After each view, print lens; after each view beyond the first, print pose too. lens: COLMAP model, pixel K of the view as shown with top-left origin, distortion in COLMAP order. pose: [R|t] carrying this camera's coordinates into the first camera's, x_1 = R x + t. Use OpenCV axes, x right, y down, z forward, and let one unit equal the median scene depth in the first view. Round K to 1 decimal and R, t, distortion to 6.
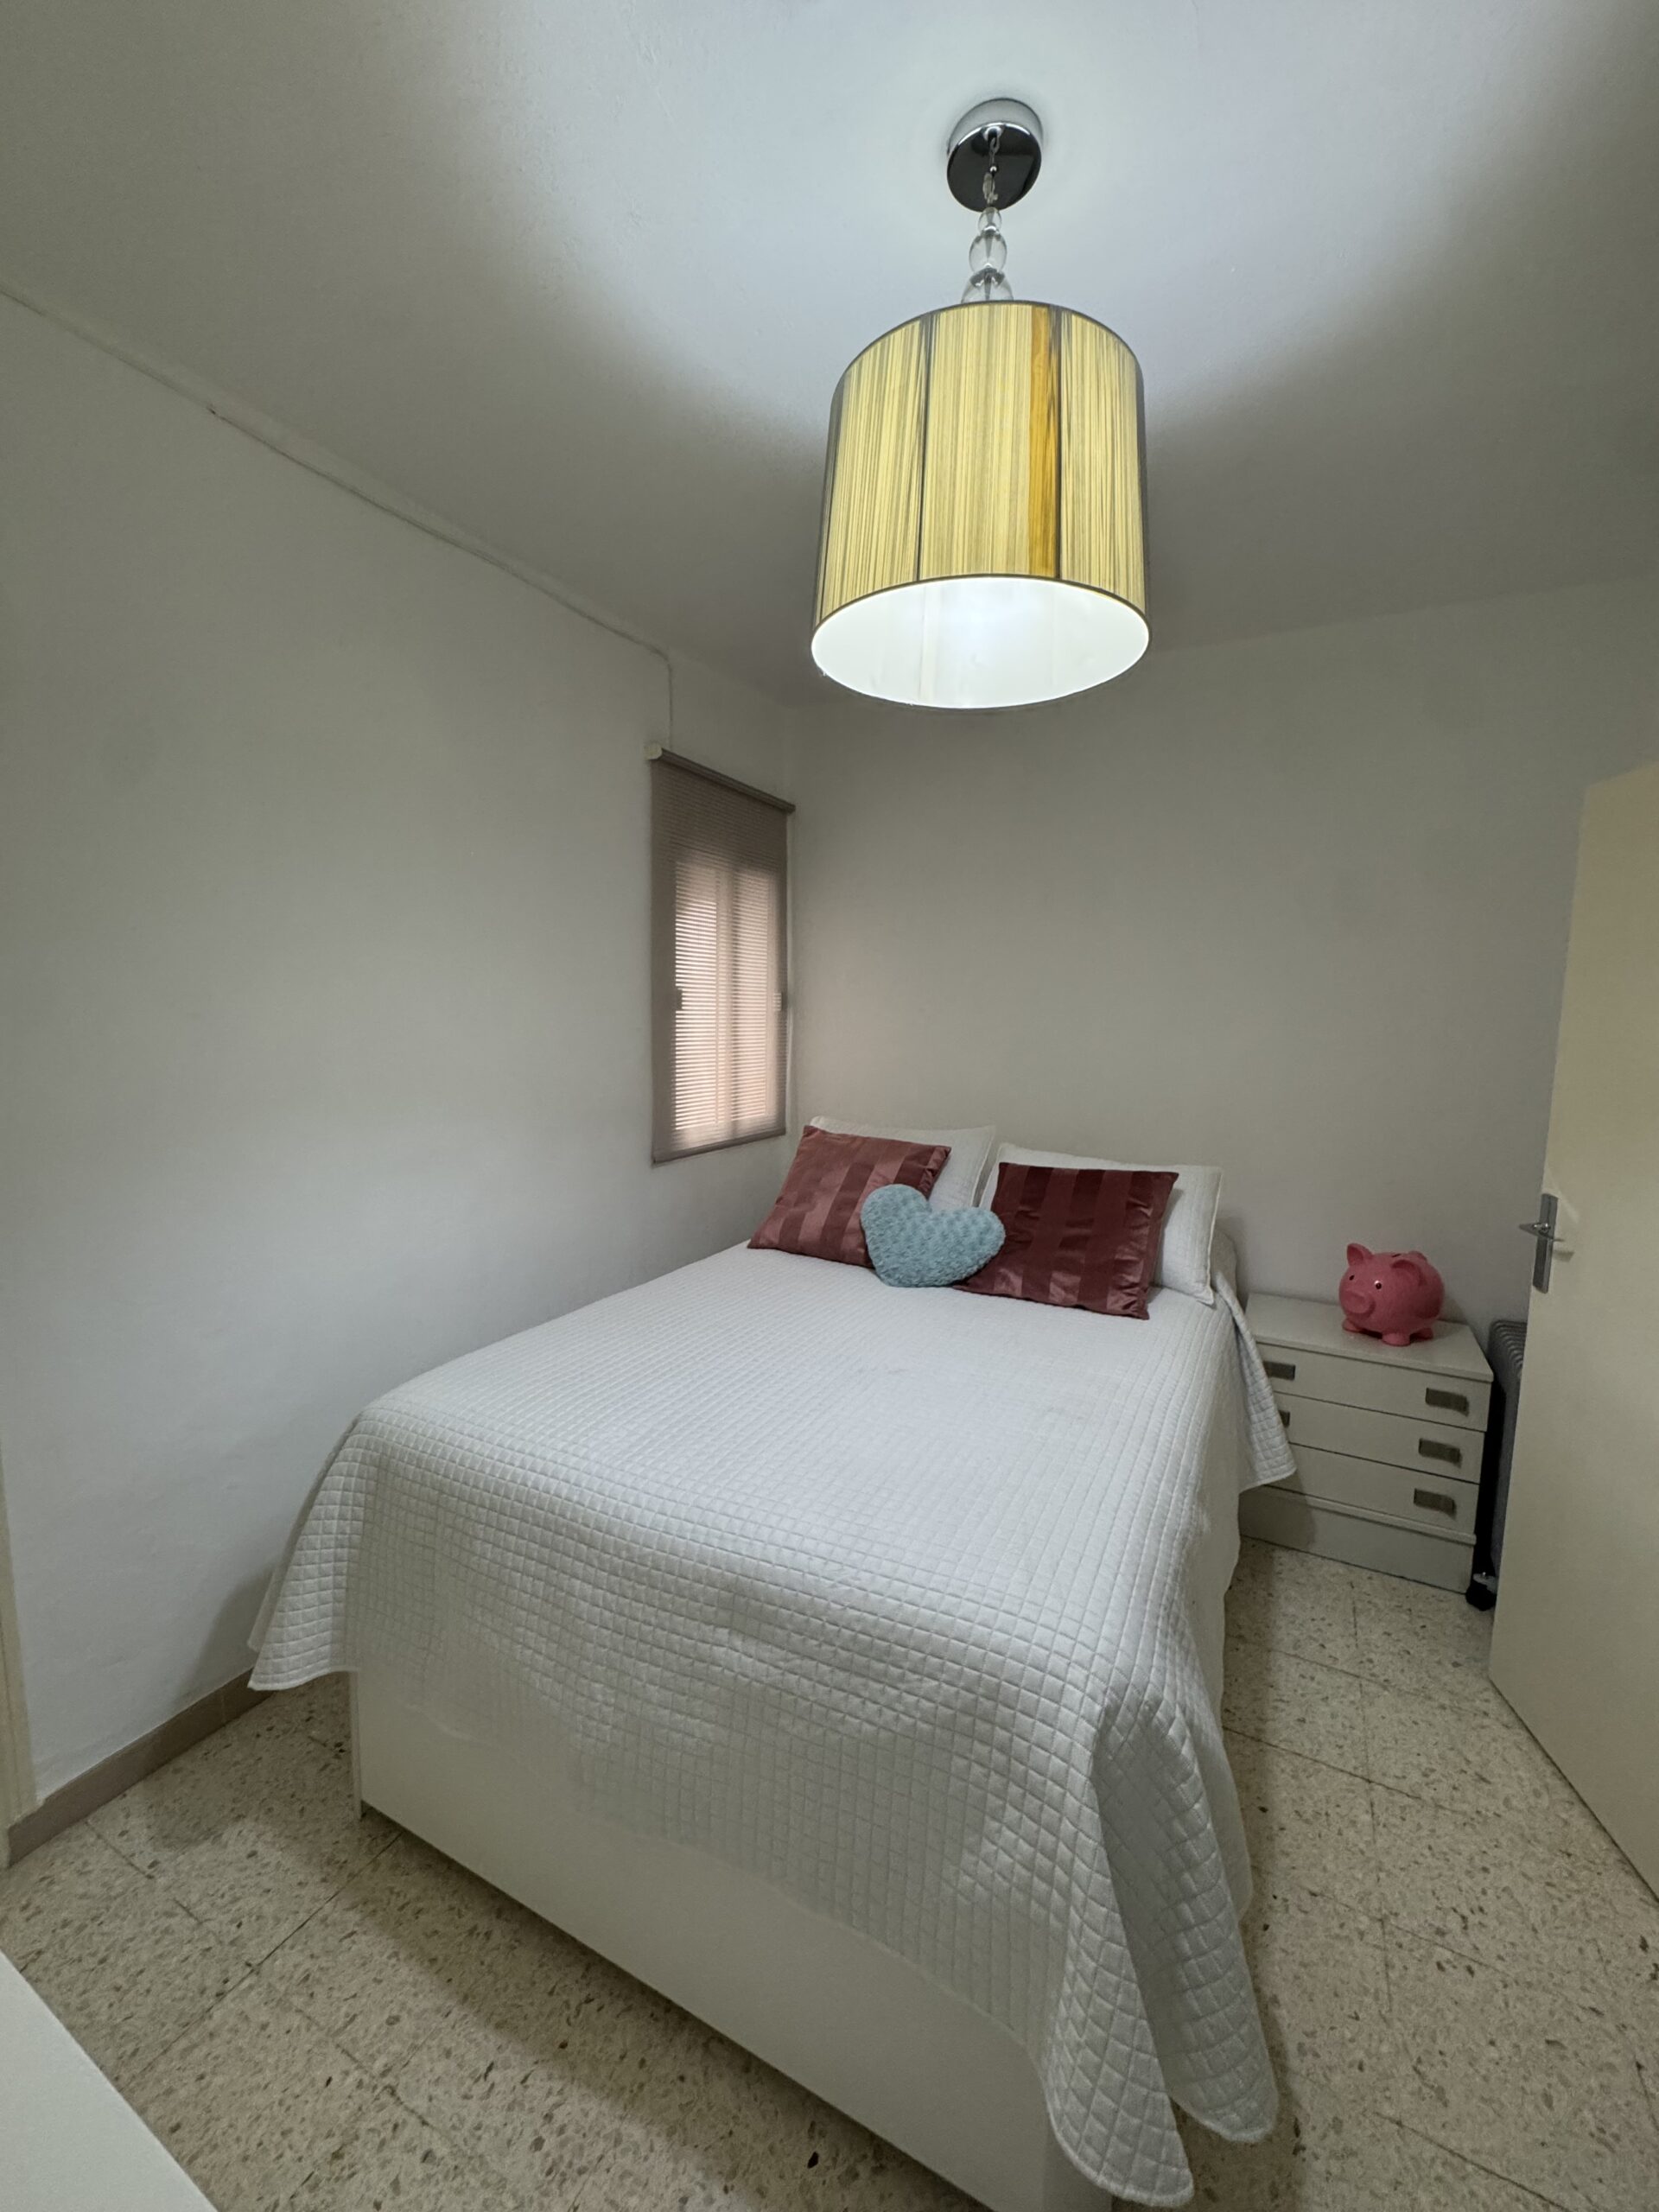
lens RADIAL K [[890.3, 0, 830.8], [0, 890.3, 1107.6], [0, 0, 1]] dist [-0.000575, 0.000032]
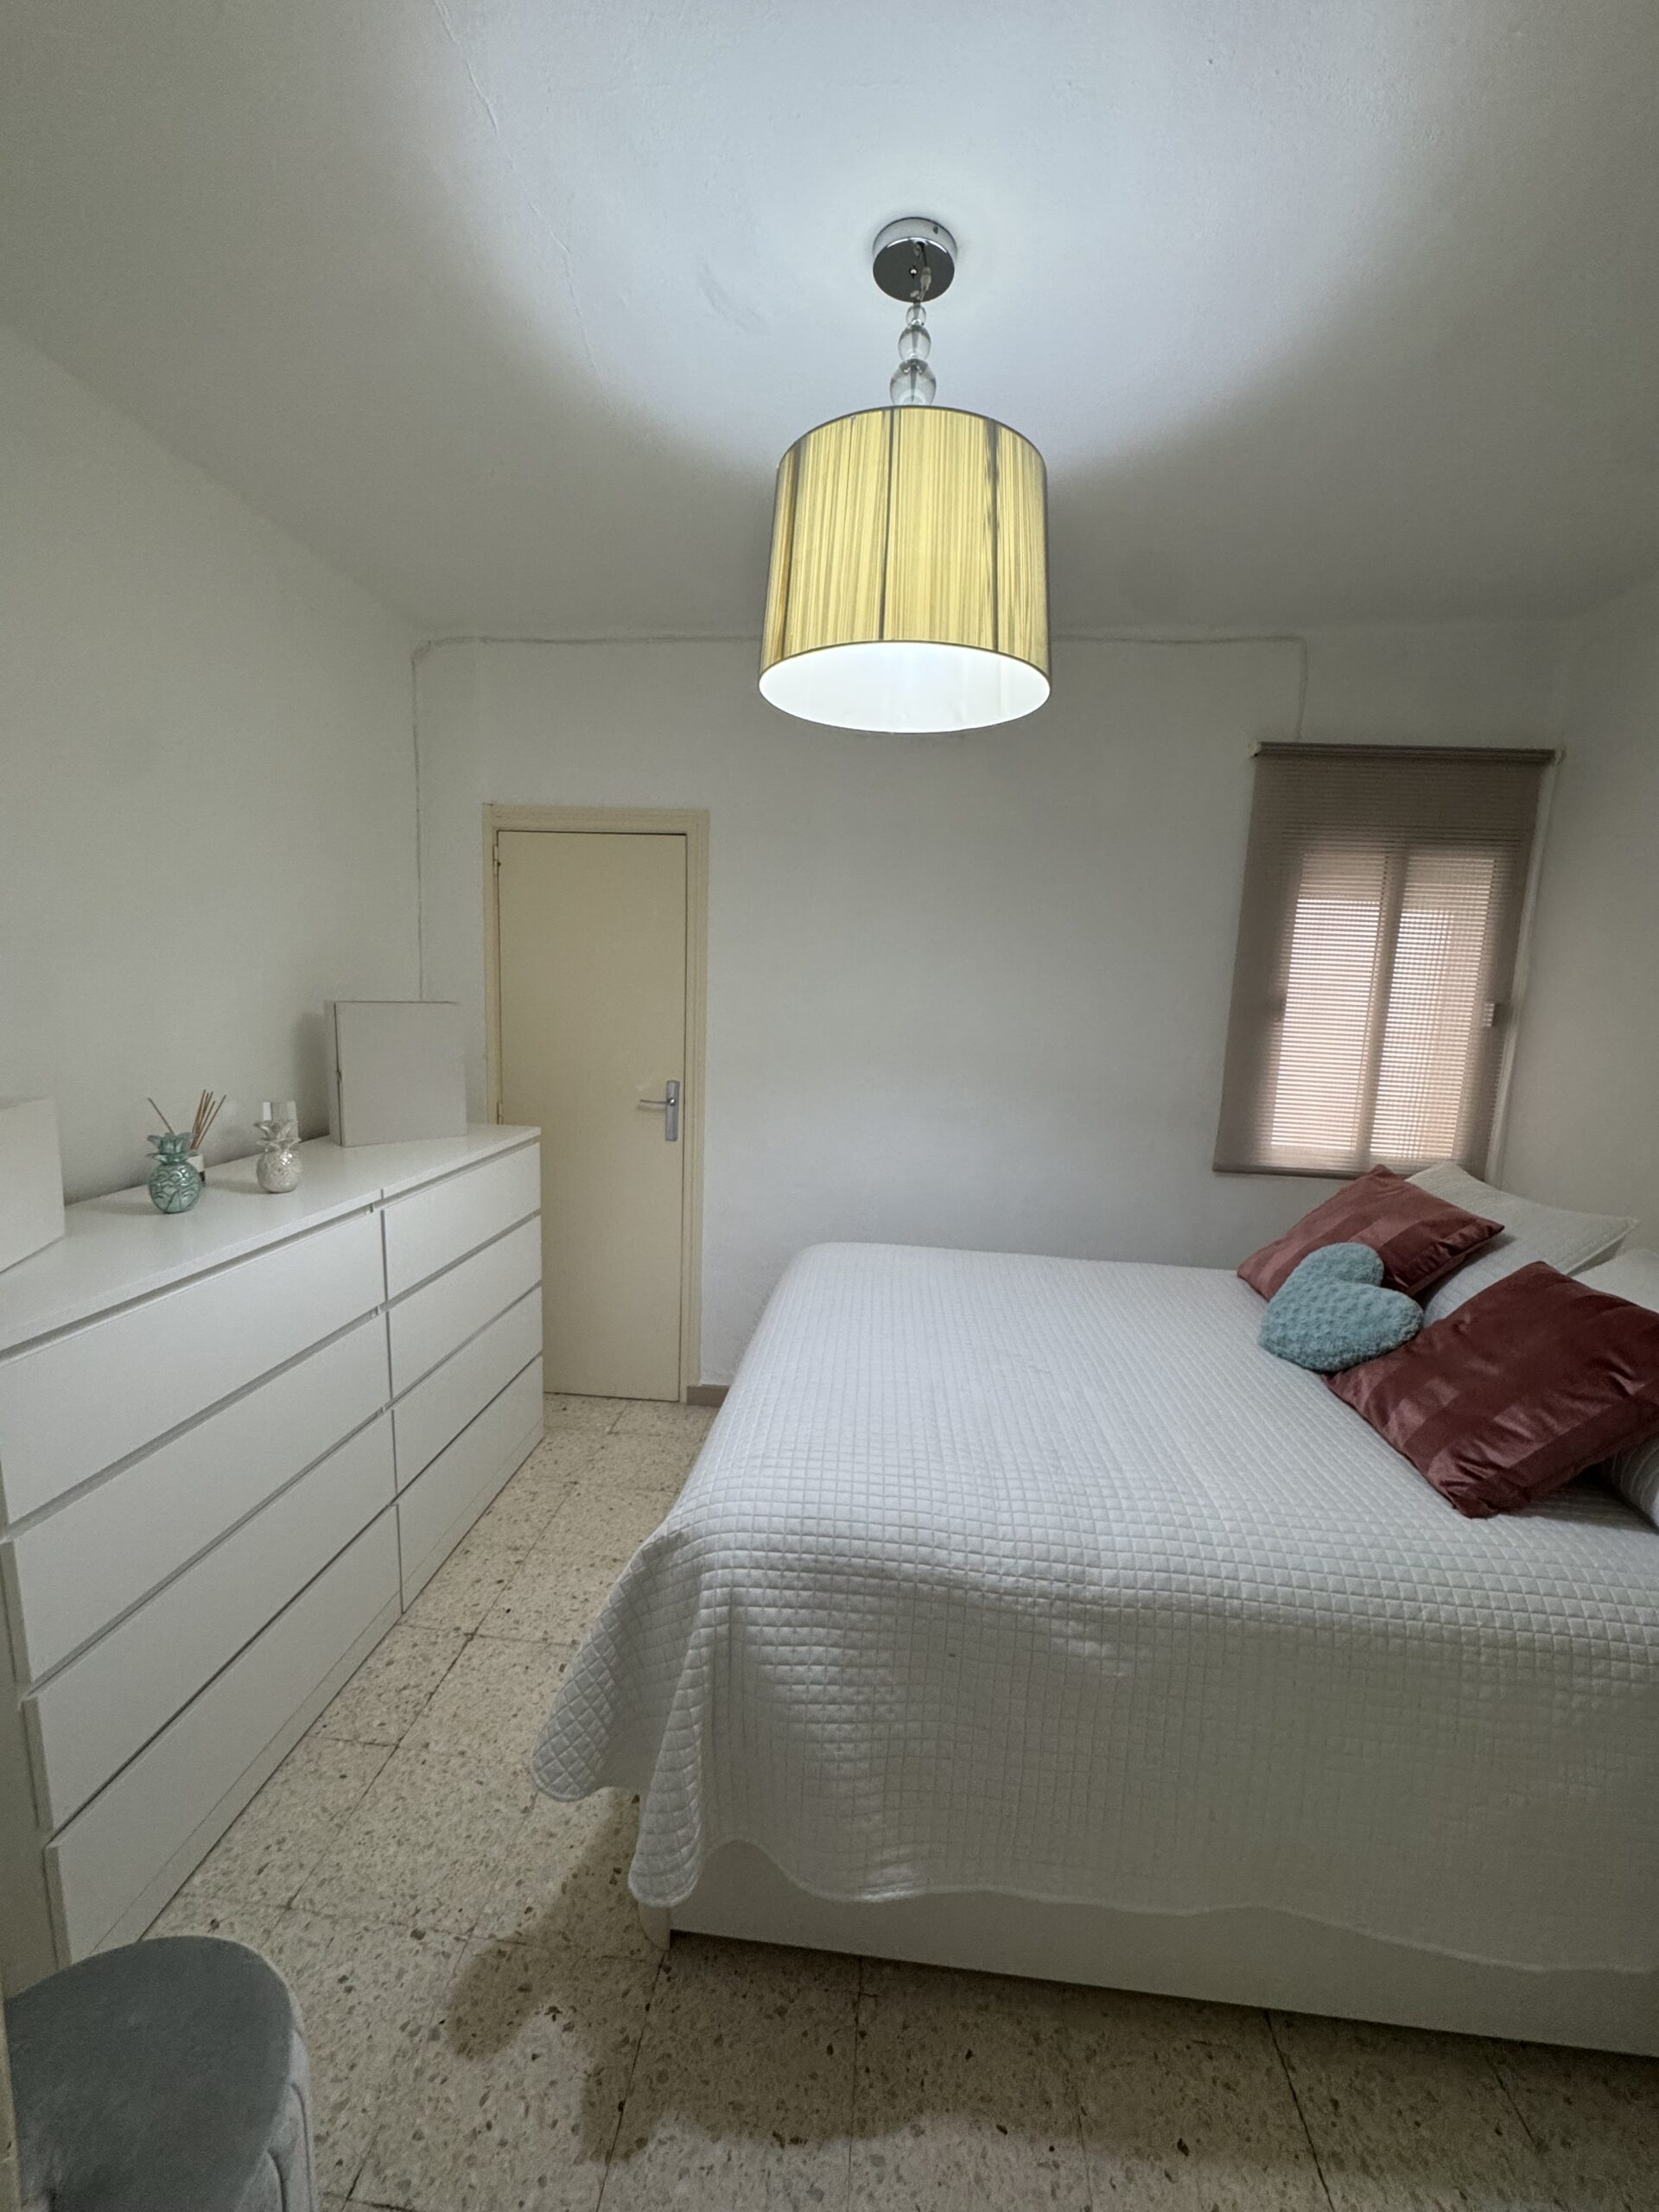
lens RADIAL K [[890.3, 0, 833.2], [0, 890.3, 1109.6], [0, 0, 1]] dist [-0.000575, 0.000032]
pose [[0.382244, 0.136690, -0.913896, 0.560122], [-0.143689, 0.985761, 0.087340, -0.030375], [0.912821, 0.097932, 0.396442, 0.234538]]
